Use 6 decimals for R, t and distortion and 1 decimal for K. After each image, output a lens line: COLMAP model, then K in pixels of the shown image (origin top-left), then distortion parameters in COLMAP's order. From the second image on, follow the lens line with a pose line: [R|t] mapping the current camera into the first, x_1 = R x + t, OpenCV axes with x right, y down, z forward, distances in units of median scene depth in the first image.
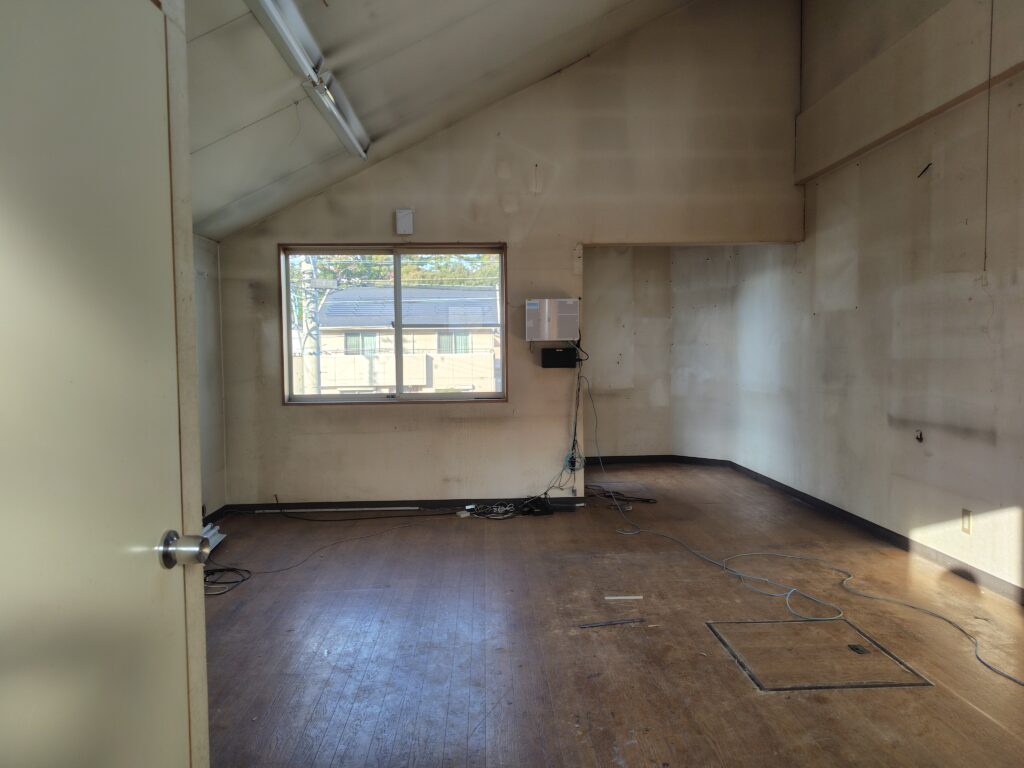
lens RADIAL K [[705.2, 0, 508.4], [0, 705.2, 385.9], [0, 0, 1]] dist [0.054082, -0.056572]
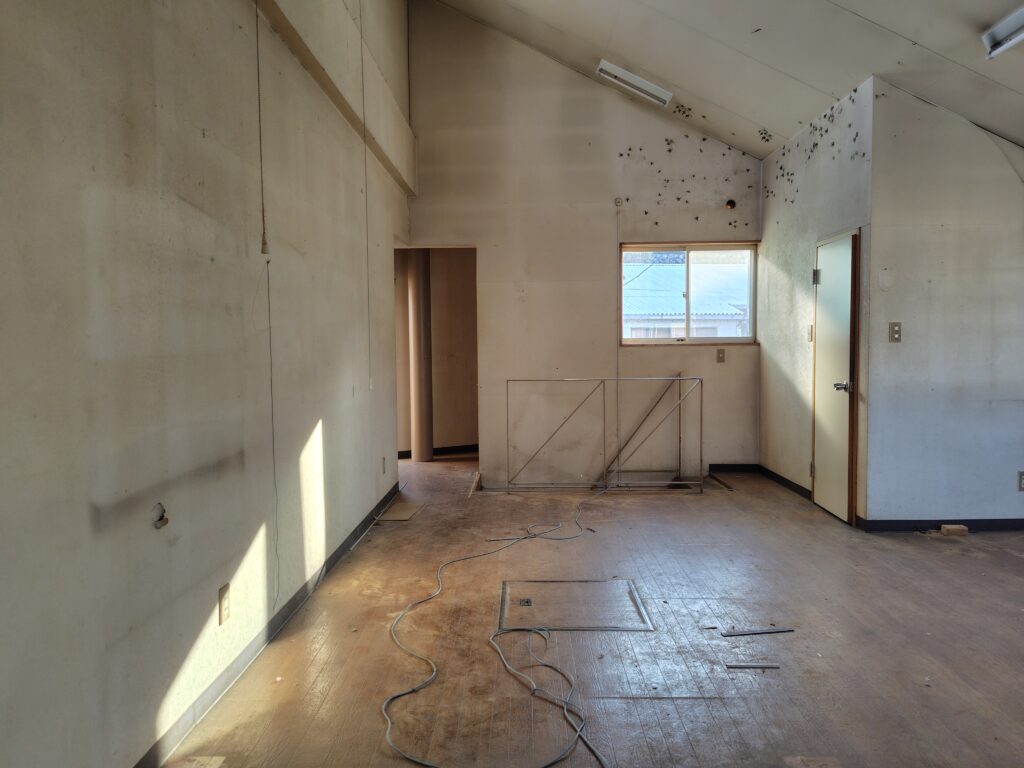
lens RADIAL K [[705.2, 0, 508.4], [0, 705.2, 385.9], [0, 0, 1]] dist [0.054082, -0.056572]
pose [[-0.997716, 0.021767, 0.063941, 0.316132], [0.028179, 0.994471, 0.101155, -0.060877], [-0.061386, 0.102726, -0.992814, 1.500563]]
